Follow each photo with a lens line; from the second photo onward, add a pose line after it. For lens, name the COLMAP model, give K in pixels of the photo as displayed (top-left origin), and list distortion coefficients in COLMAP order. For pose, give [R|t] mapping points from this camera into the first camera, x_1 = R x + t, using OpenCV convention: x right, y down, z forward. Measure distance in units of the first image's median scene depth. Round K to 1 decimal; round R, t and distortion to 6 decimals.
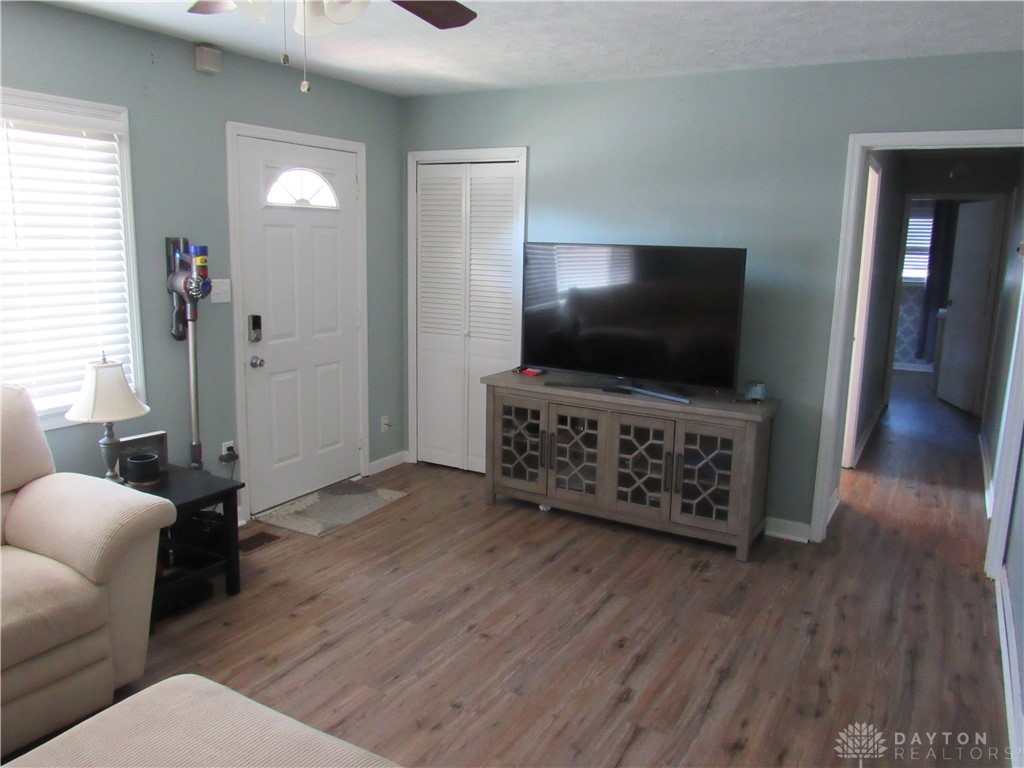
lens RADIAL K [[772.9, 0, 516.9], [0, 772.9, 383.5], [0, 0, 1]] dist [-0.055216, 0.045646]
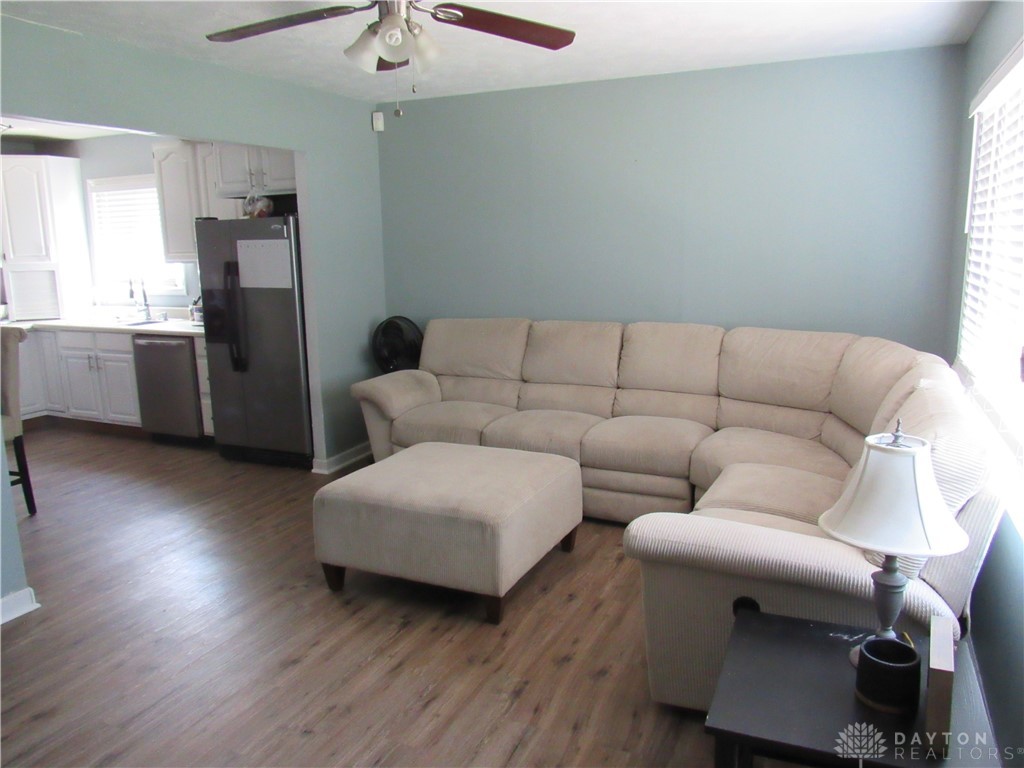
lens RADIAL K [[772.9, 0, 516.9], [0, 772.9, 383.5], [0, 0, 1]] dist [-0.055216, 0.045646]
pose [[-0.995065, 0.014947, -0.098093, -0.220356], [-0.021222, 0.933655, 0.357543, -0.275197], [0.096929, 0.357861, -0.928731, 1.549735]]
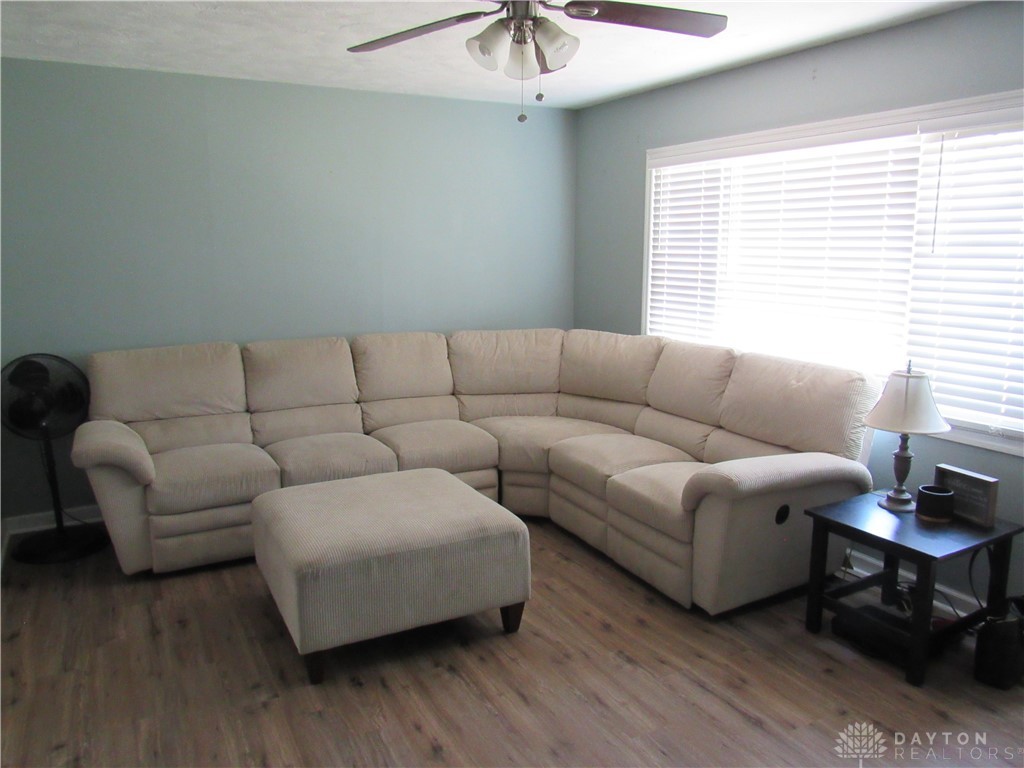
lens RADIAL K [[772.9, 0, 516.9], [0, 772.9, 383.5], [0, 0, 1]] dist [-0.055216, 0.045646]
pose [[-0.520604, 0.124939, -0.844607, 0.559418], [-0.167647, 0.955019, 0.244608, -0.175274], [0.837177, 0.268940, -0.476241, 1.100438]]
